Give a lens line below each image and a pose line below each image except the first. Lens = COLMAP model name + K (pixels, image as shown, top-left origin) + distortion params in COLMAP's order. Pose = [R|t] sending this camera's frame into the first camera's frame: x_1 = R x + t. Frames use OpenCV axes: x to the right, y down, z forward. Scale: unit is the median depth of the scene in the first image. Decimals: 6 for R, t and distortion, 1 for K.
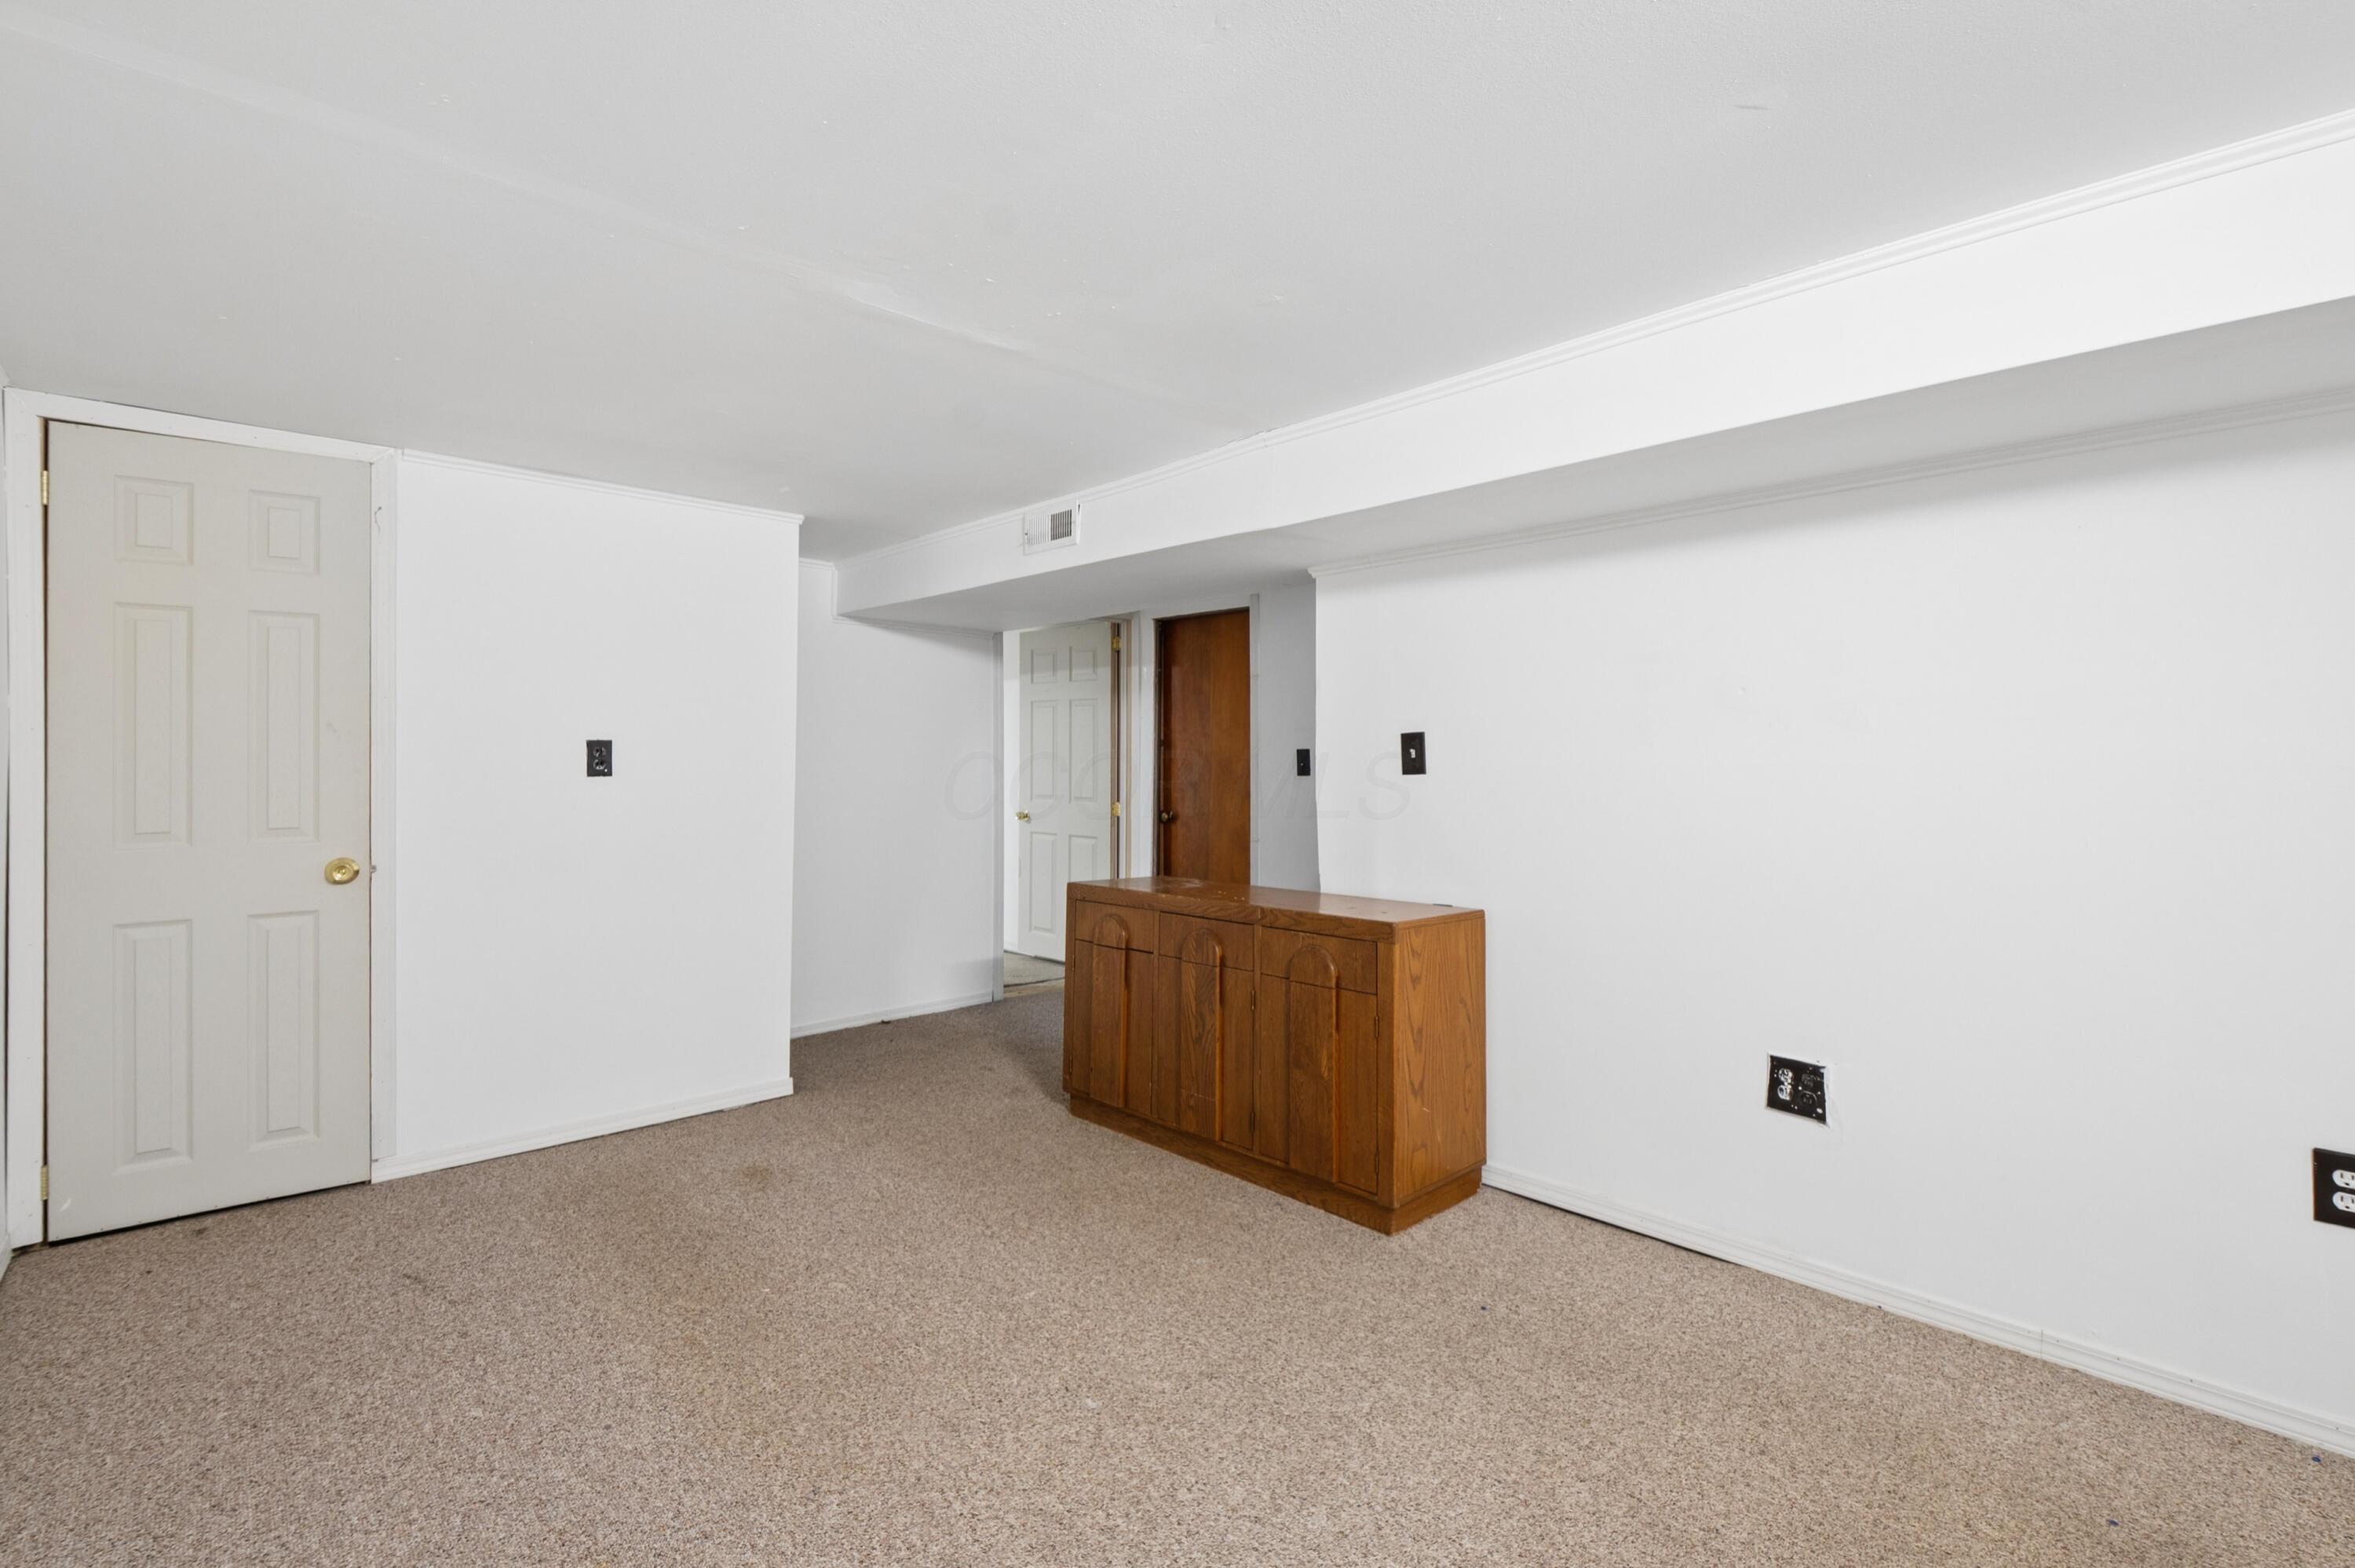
lens RADIAL K [[1042.6, 0, 1155.2], [0, 1042.6, 772.2], [0, 0, 1]] dist [0.101081, -0.065530]
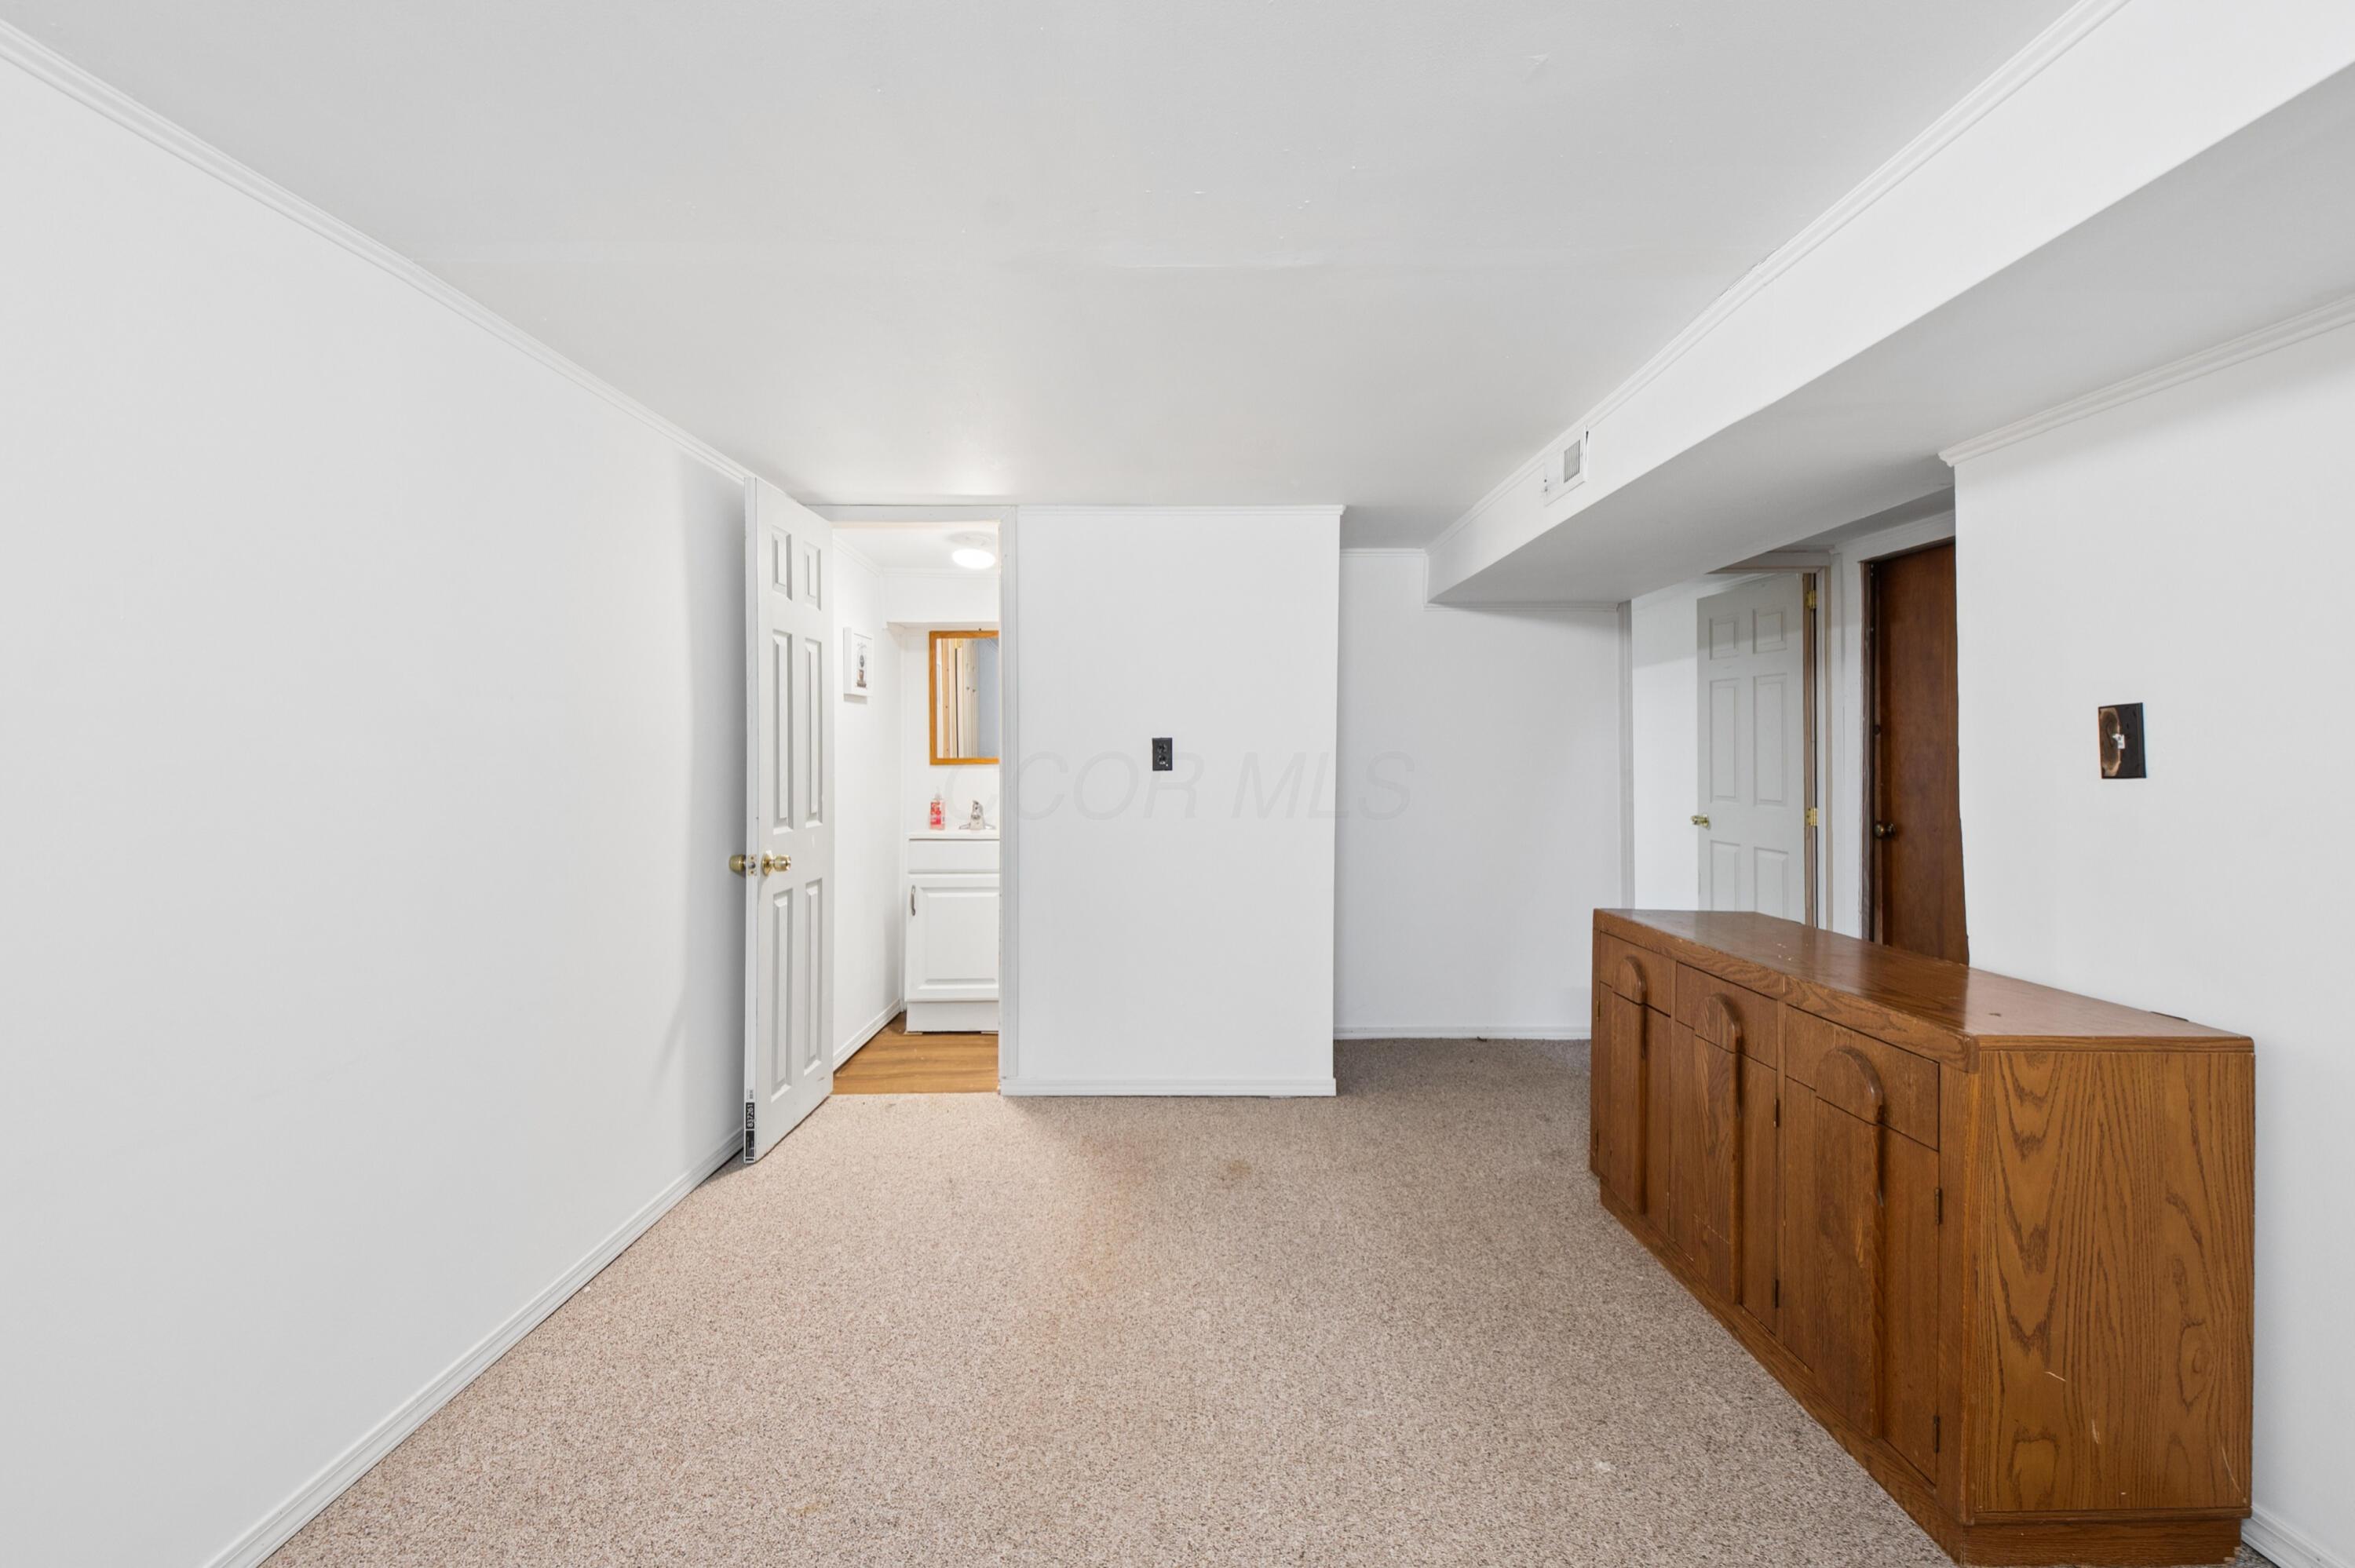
lens RADIAL K [[1040.7, 0, 1211.5], [0, 1040.7, 756.3], [0, 0, 1]] dist [0.059713, -0.027628]
pose [[0.756520, -0.001784, -0.653969, 0.242250], [-0.002957, 0.999977, -0.006148, -0.005077], [0.653964, 0.006585, 0.756497, 0.226833]]
